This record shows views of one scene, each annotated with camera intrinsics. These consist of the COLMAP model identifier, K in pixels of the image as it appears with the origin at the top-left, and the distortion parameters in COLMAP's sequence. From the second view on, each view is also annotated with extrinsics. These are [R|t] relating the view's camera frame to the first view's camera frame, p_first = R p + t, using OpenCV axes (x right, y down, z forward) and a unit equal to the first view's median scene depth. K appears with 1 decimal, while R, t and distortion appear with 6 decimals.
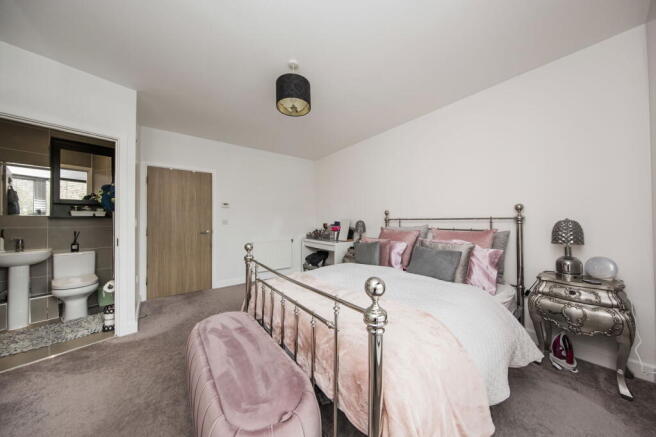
lens RADIAL K [[214.9, 0, 328.0], [0, 214.9, 218.5], [0, 0, 1]] dist [-0.001263, -0.000149]
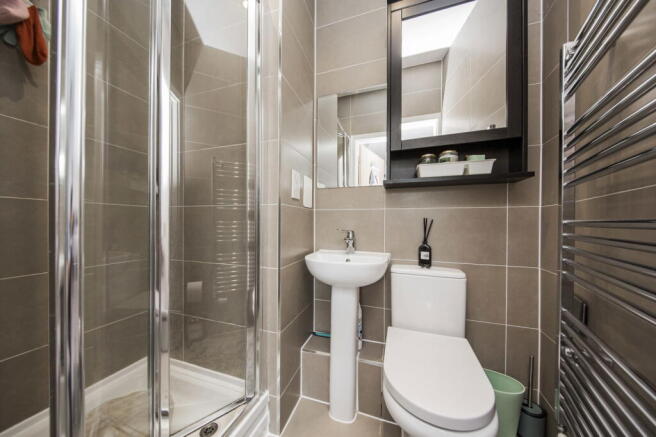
lens RADIAL K [[204.9, 0, 328.0], [0, 204.9, 218.5], [0, 0, 1]] dist [-0.000151, -0.000003]
pose [[0.313143, -0.000663, -0.949706, -0.885349], [0.003934, 0.999992, 0.000599, 0.061061], [0.949698, -0.003924, 0.313143, 0.715488]]
